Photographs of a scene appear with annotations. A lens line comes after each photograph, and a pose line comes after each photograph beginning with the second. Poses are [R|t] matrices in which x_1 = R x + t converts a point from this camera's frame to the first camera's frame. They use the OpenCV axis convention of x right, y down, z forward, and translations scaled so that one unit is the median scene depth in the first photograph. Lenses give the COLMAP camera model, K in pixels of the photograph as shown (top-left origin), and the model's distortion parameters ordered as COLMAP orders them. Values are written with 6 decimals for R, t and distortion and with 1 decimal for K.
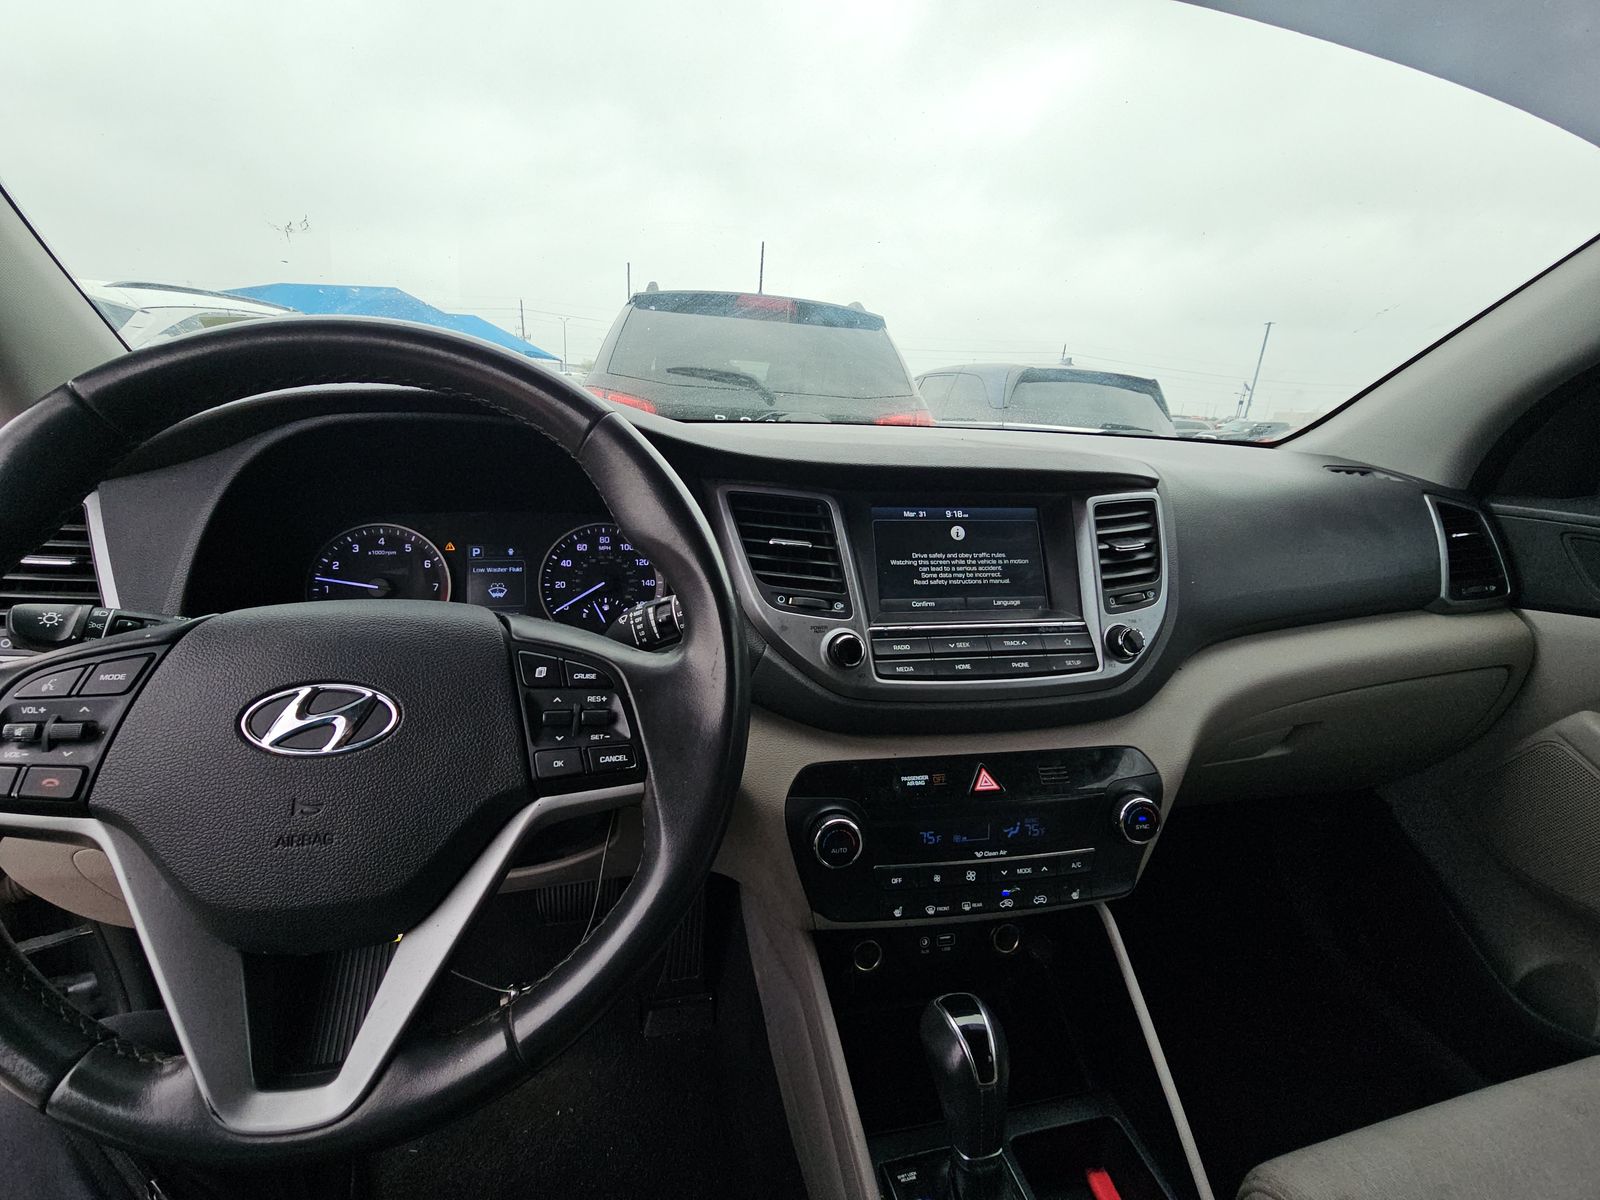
lens RADIAL K [[652.2, 0, 792.4], [0, 652.2, 593.5], [0, 0, 1]] dist [-0.001412, -0.003593]
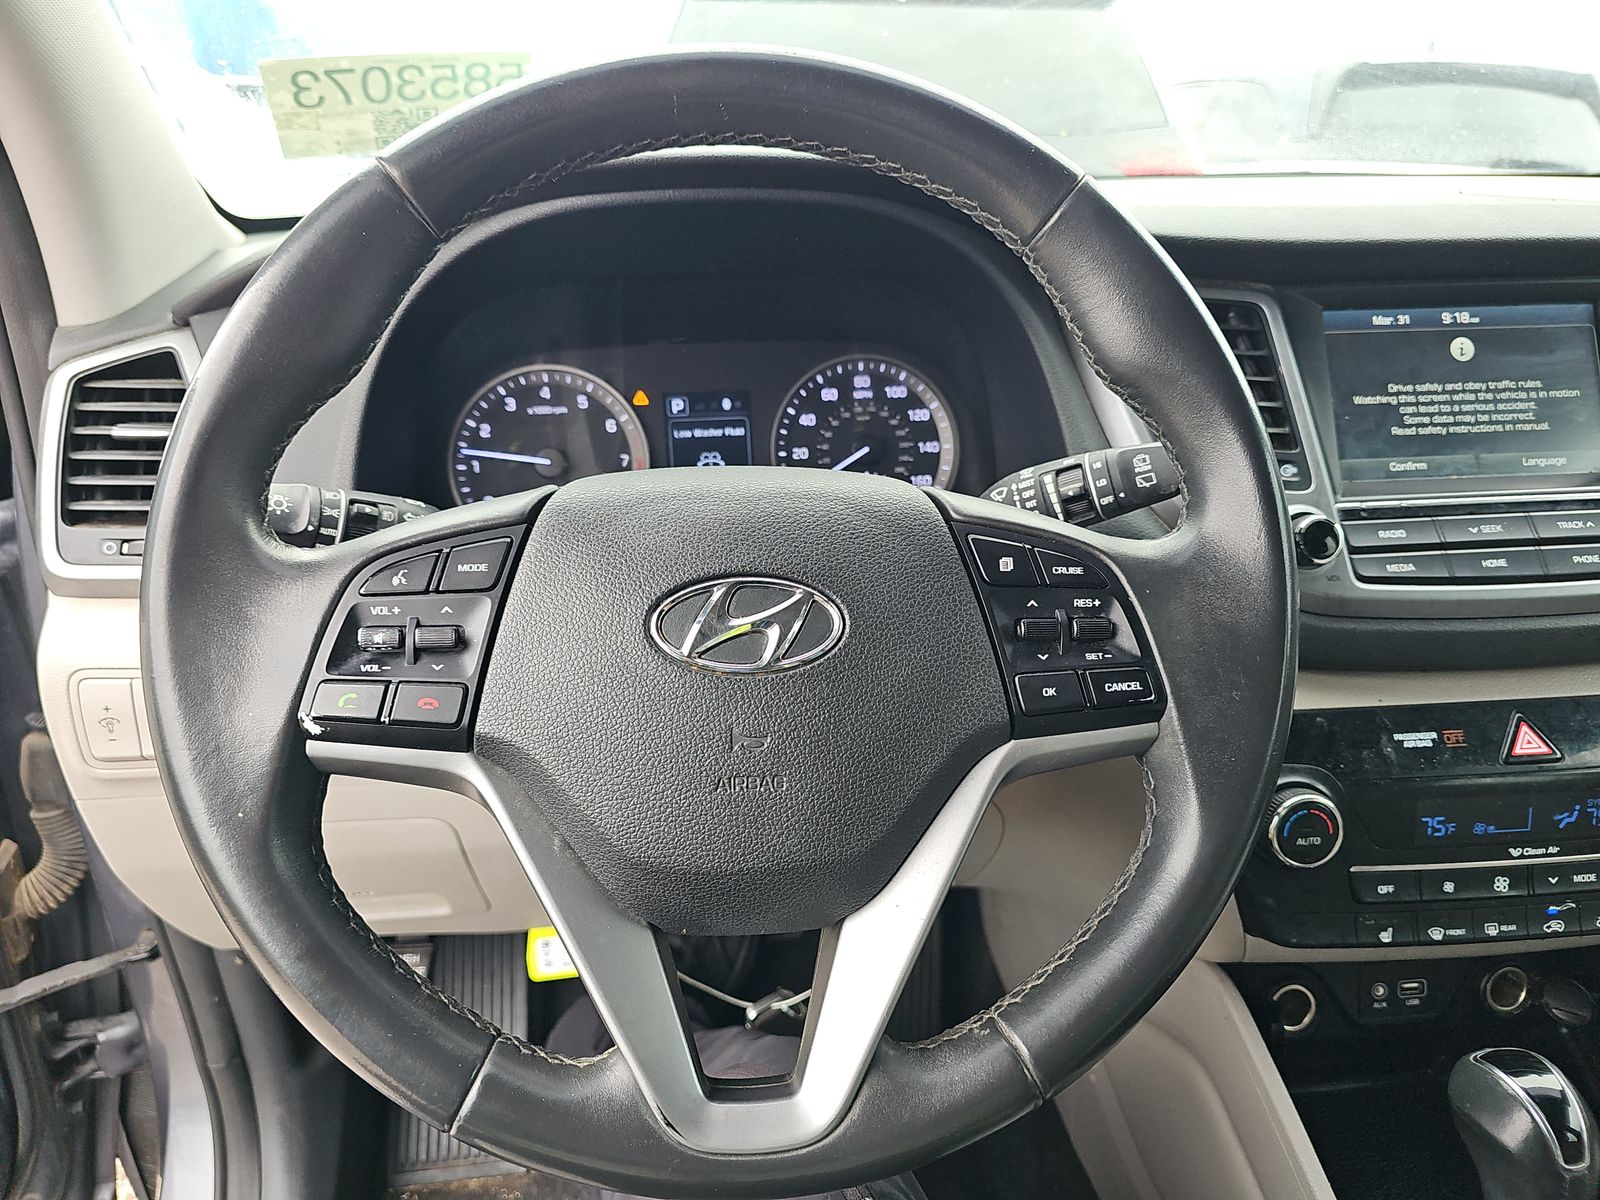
lens RADIAL K [[1081.6, 0, 785.4], [0, 1081.6, 591.9], [0, 0, 1]] dist [0.022104, -0.037253]
pose [[0.994748, -0.013343, -0.101484, -0.287509], [0.023460, 0.994795, 0.099158, 0.018748], [0.099633, -0.101018, 0.989883, -0.095904]]
